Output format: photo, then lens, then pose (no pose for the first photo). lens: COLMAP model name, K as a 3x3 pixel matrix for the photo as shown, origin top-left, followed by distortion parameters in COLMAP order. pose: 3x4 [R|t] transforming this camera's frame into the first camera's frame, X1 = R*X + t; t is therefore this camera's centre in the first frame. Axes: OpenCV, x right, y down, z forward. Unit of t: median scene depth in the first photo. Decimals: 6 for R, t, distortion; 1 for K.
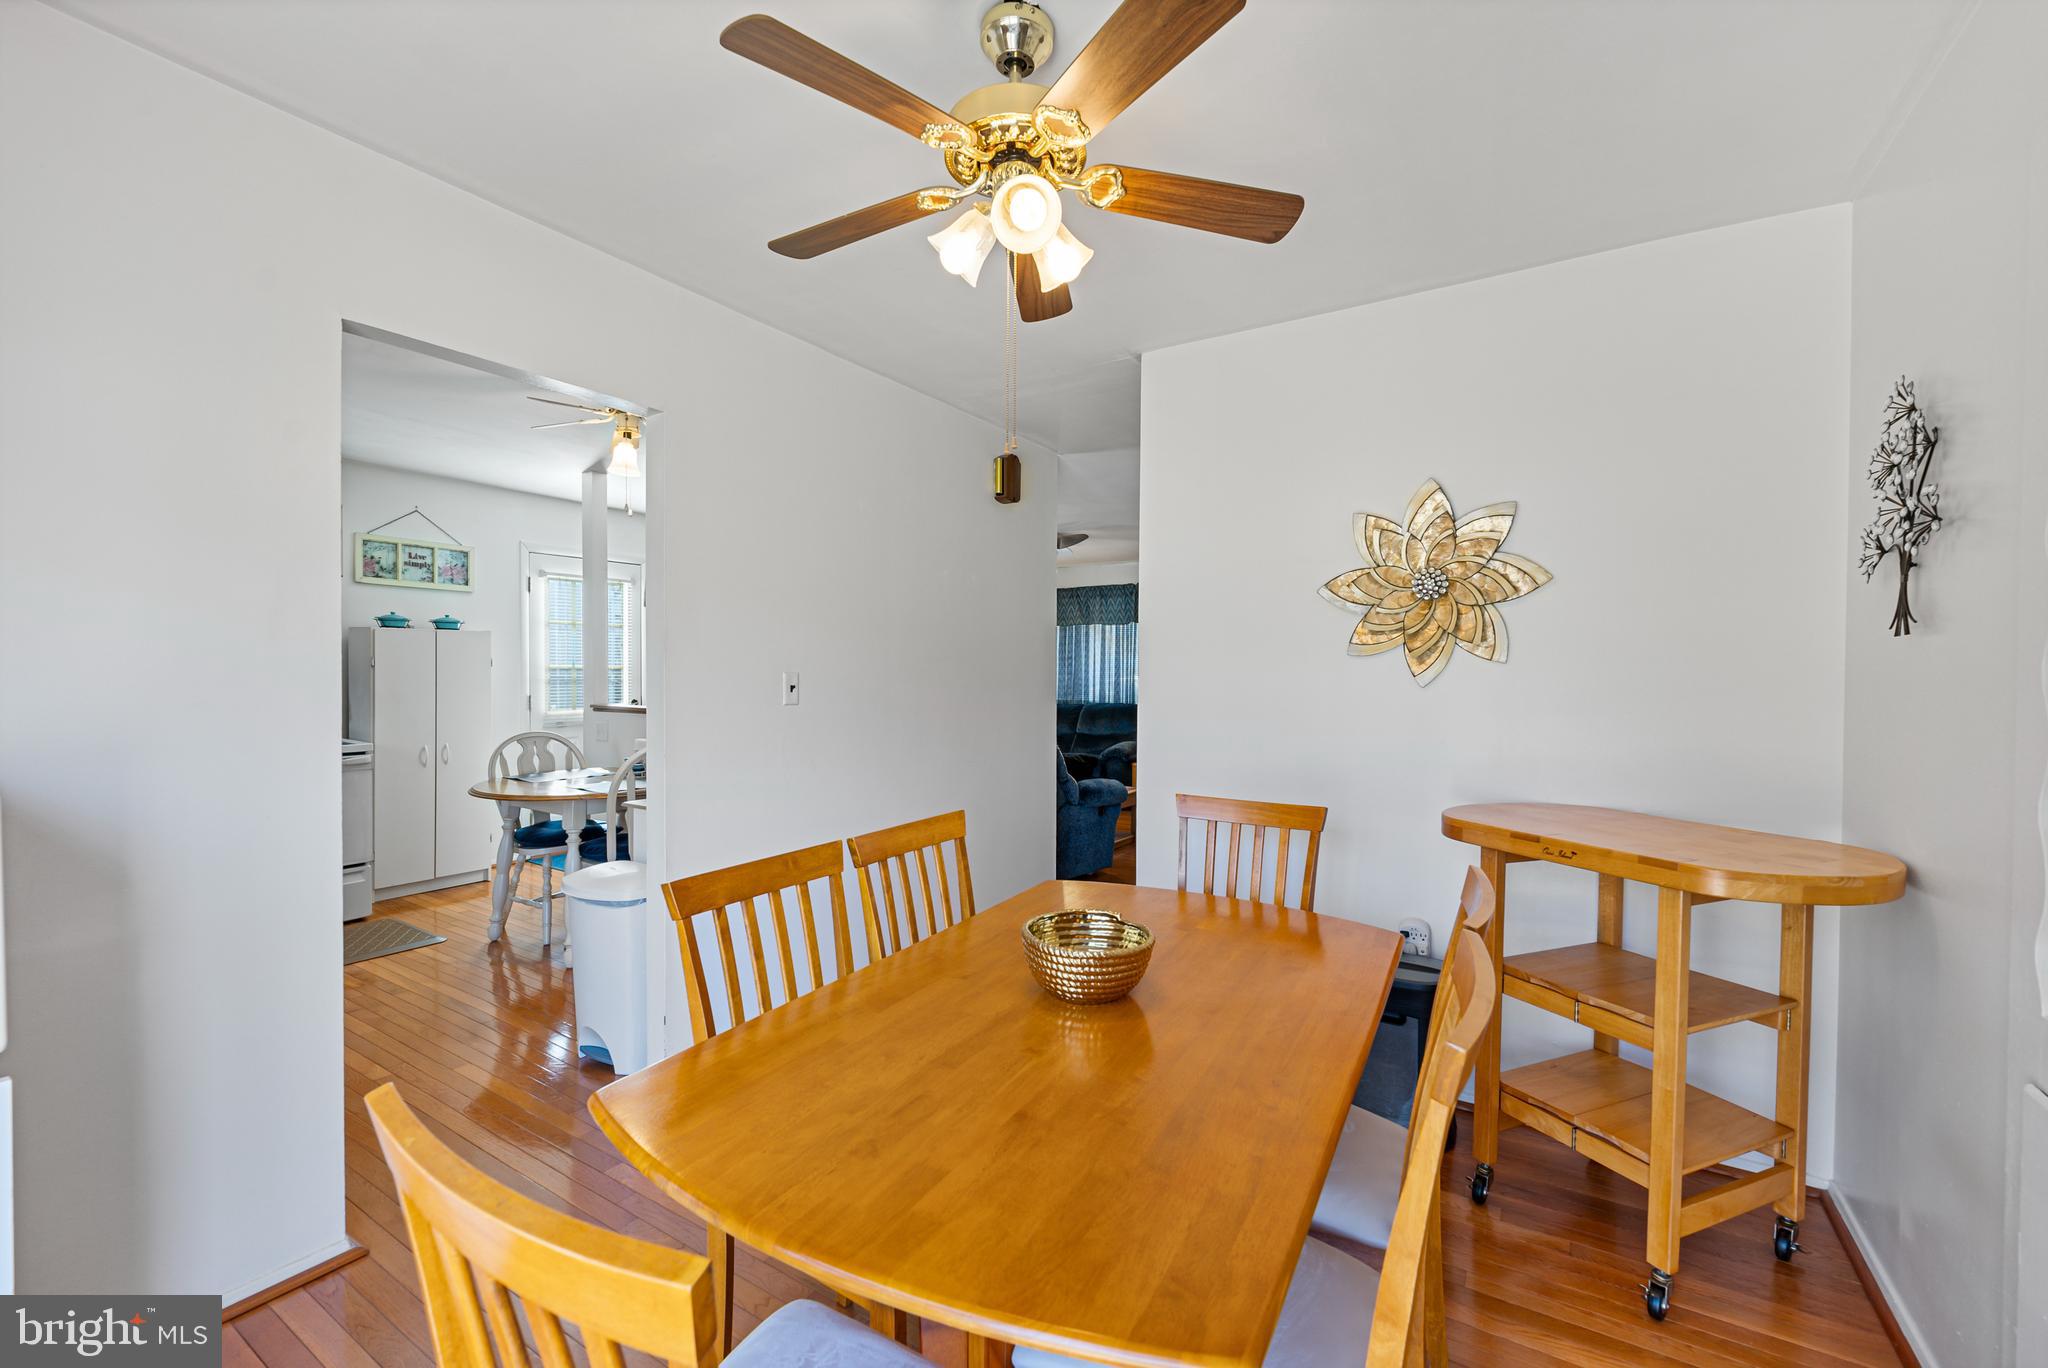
lens RADIAL K [[844.3, 0, 1019.7], [0, 844.3, 682.7], [0, 0, 1]] dist [-0.000732, 0.000742]
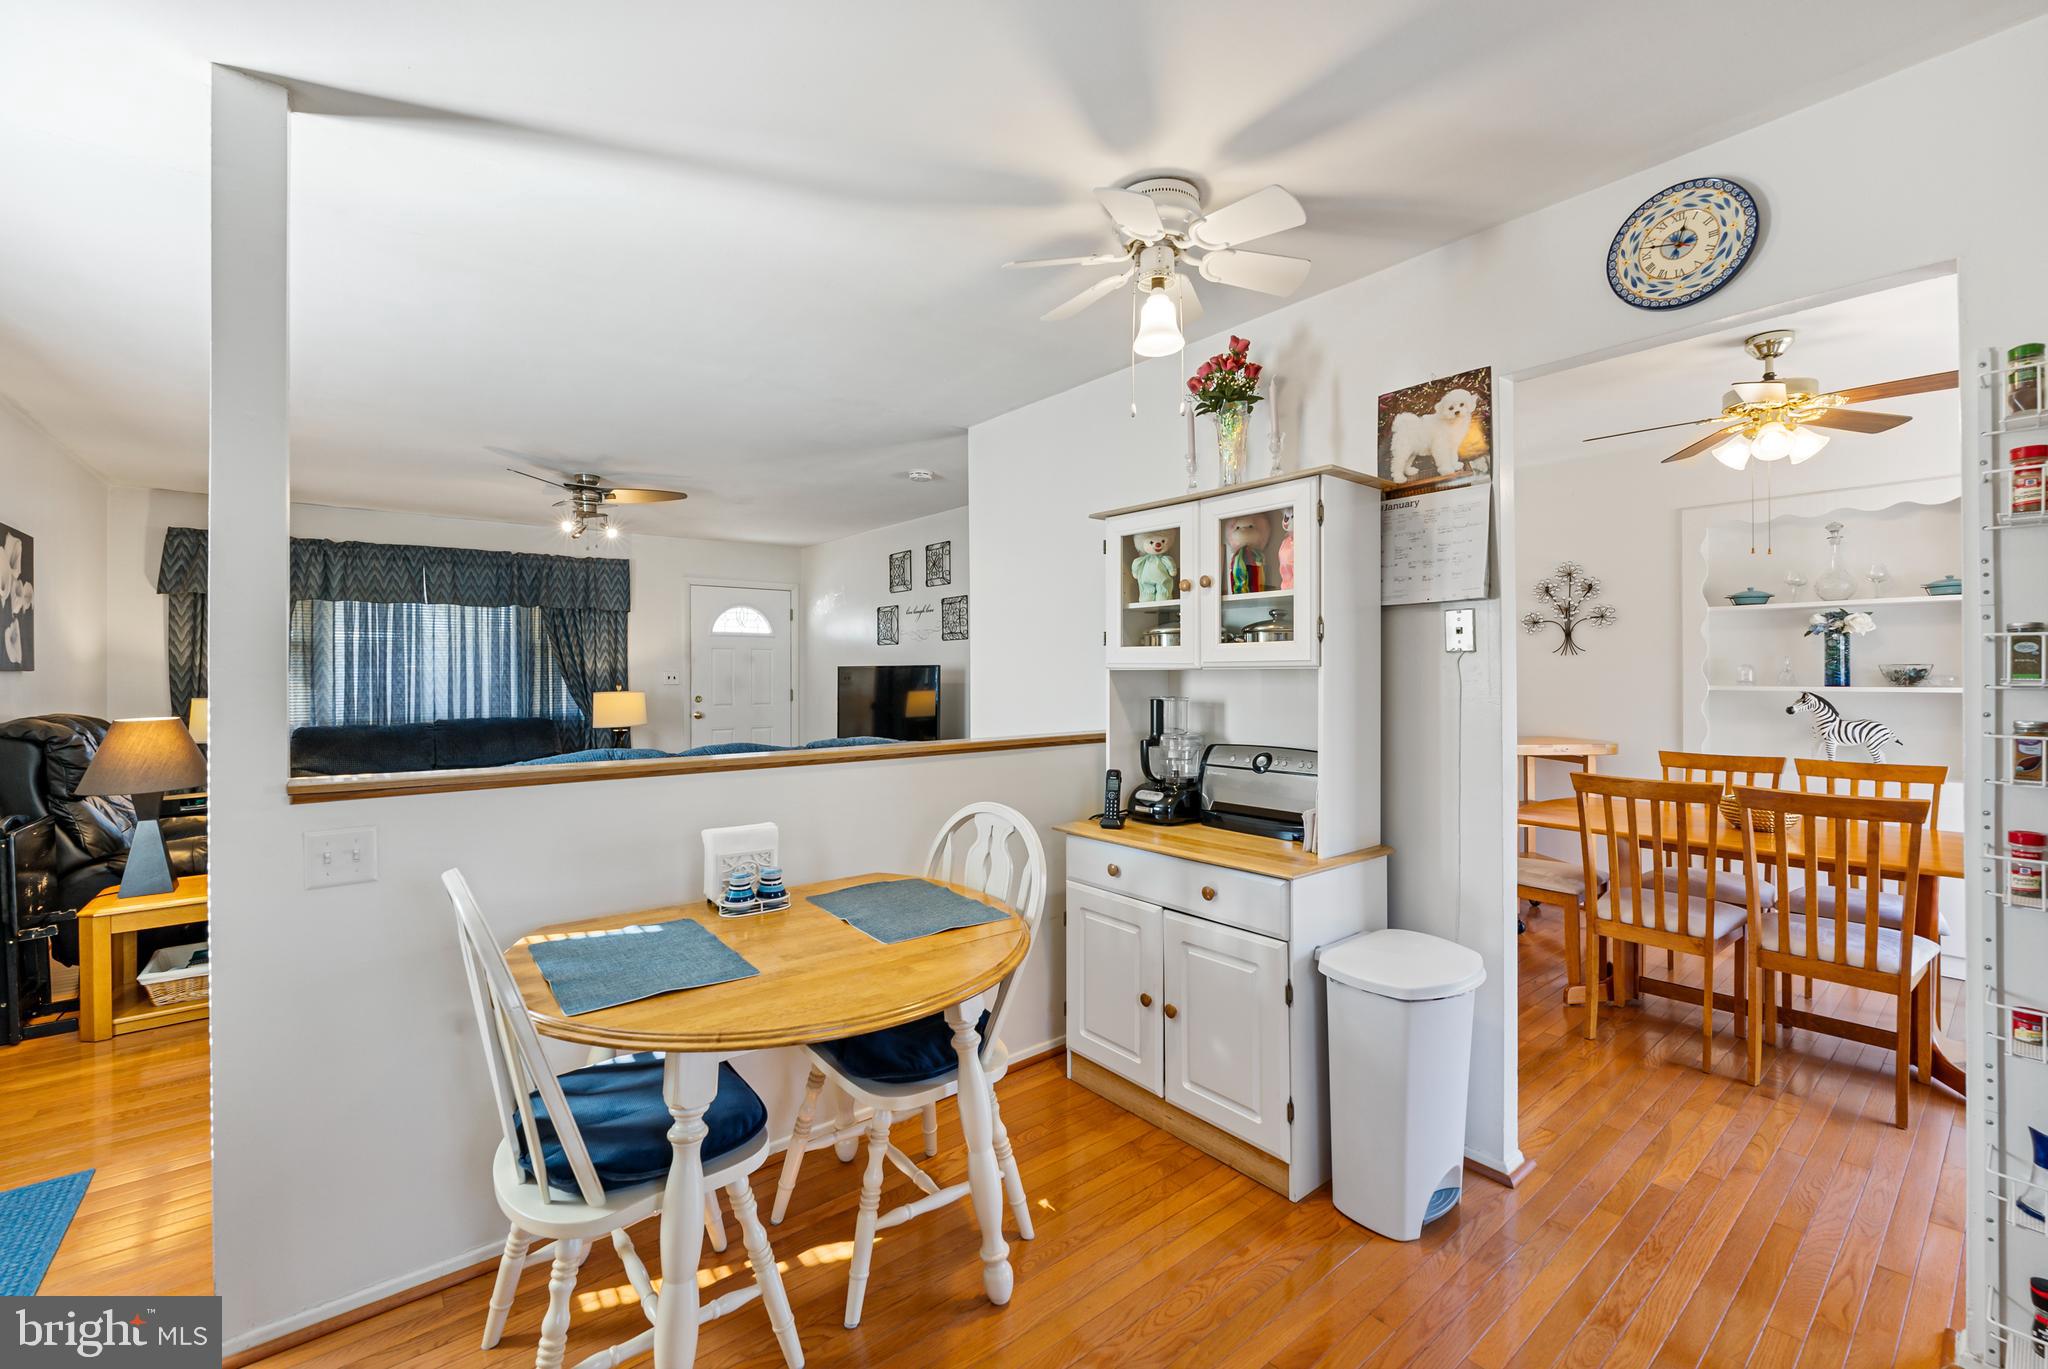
lens RADIAL K [[844.3, 0, 1027.4], [0, 844.3, 673.5], [0, 0, 1]] dist [-0.000732, 0.000742]
pose [[0.323931, -0.012636, 0.945996, -0.714703], [0.017042, 0.999826, 0.007519, -0.017178], [-0.945927, 0.013686, 0.324091, 0.593512]]
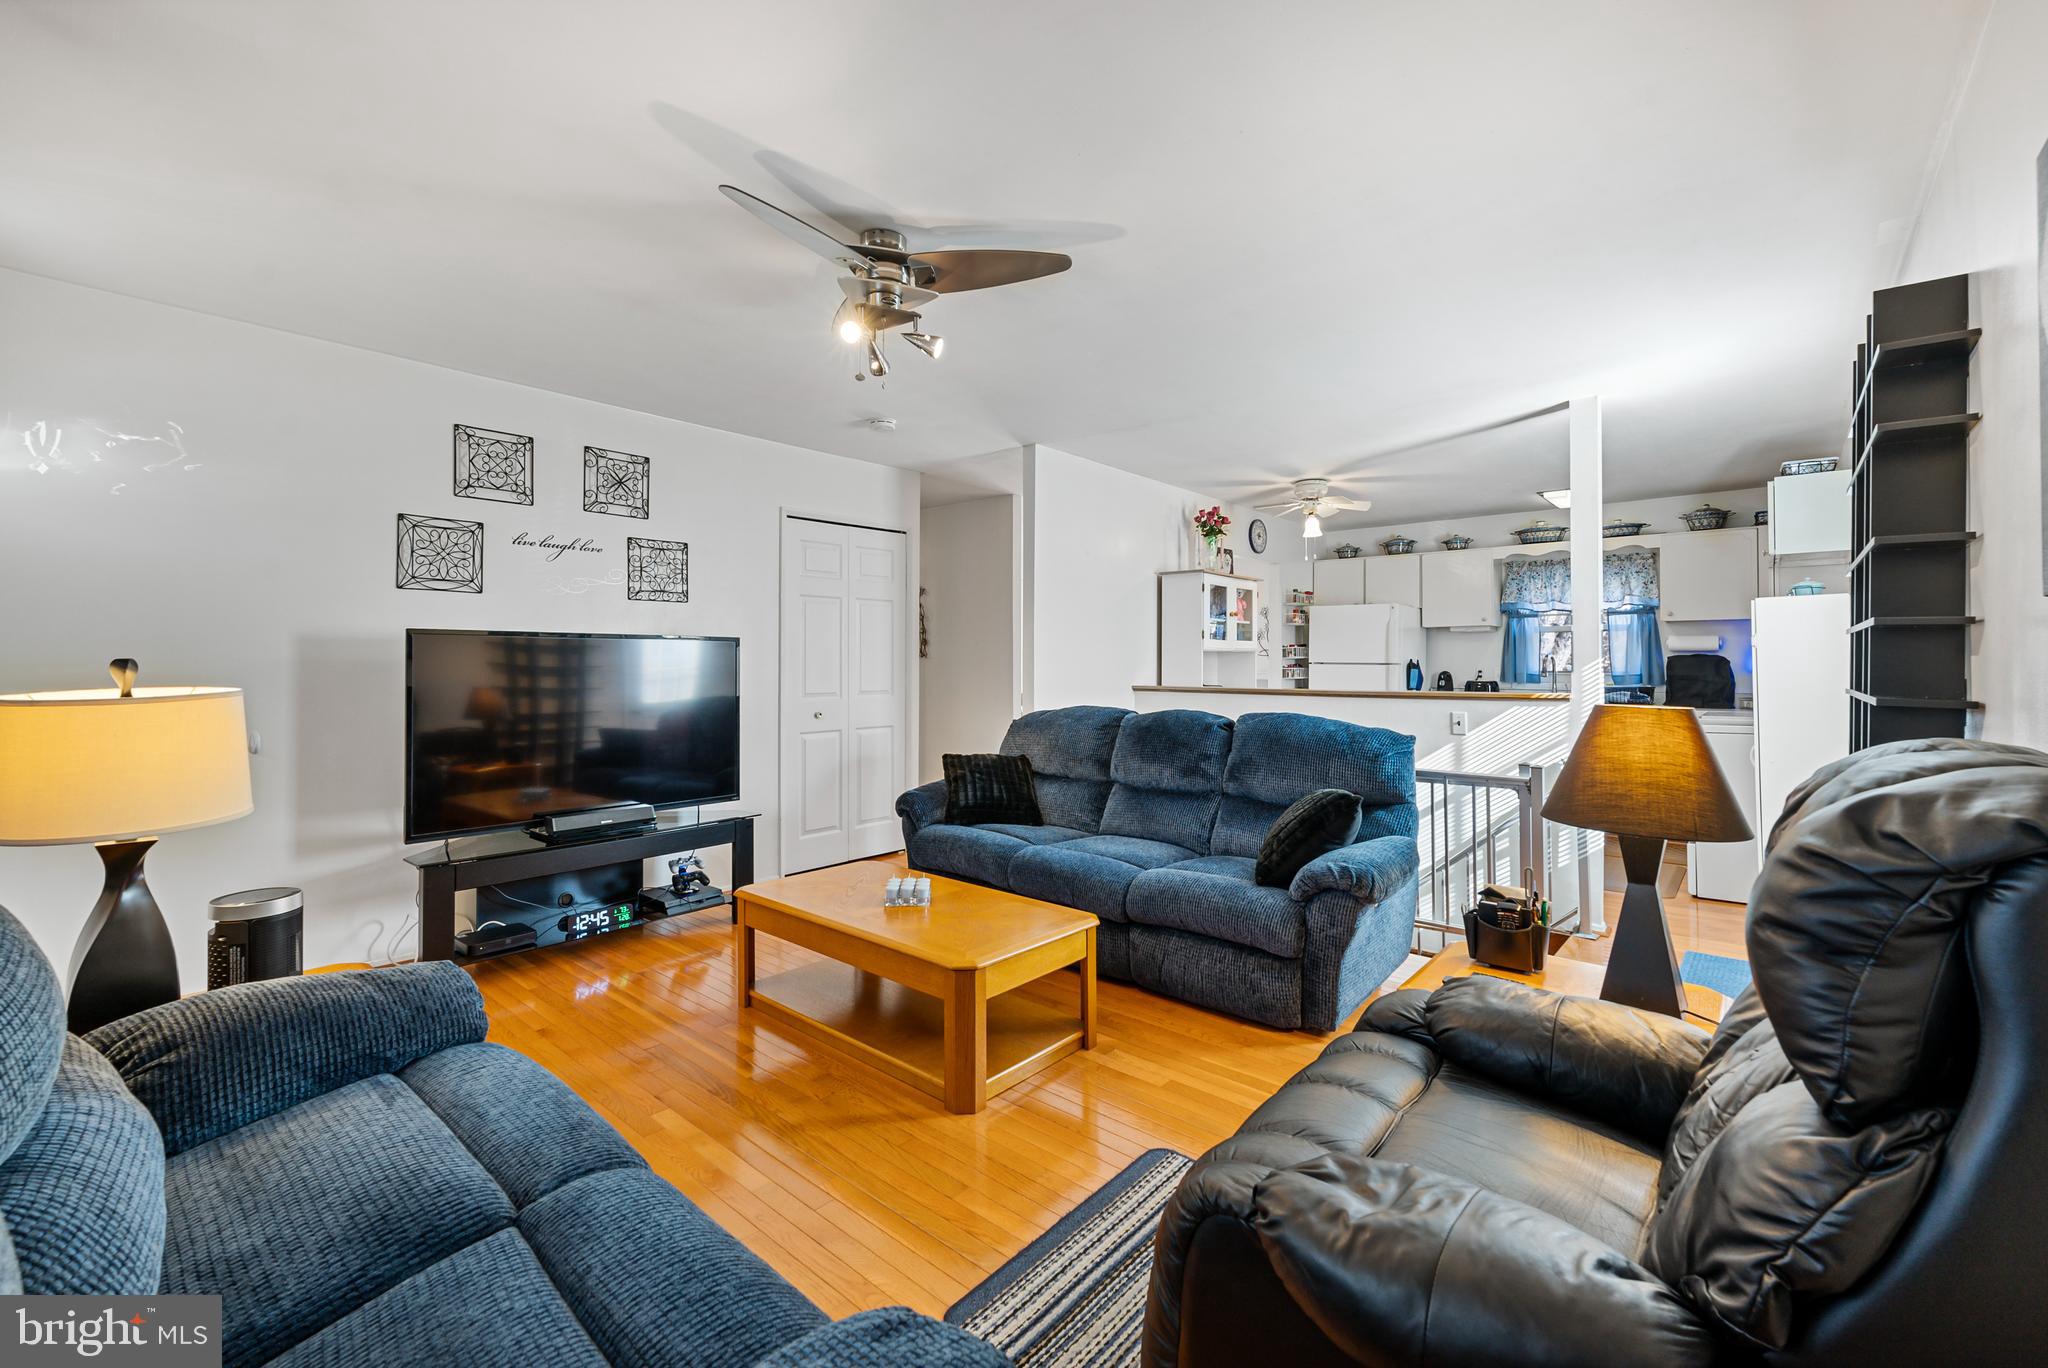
lens RADIAL K [[844.3, 0, 1018.5], [0, 844.3, 663.8], [0, 0, 1]] dist [-0.000732, 0.000742]
pose [[-0.986294, -0.009556, 0.164721, -0.107989], [-0.007778, 0.999904, 0.011438, -0.008127], [-0.164815, 0.010000, -0.986274, 1.850091]]
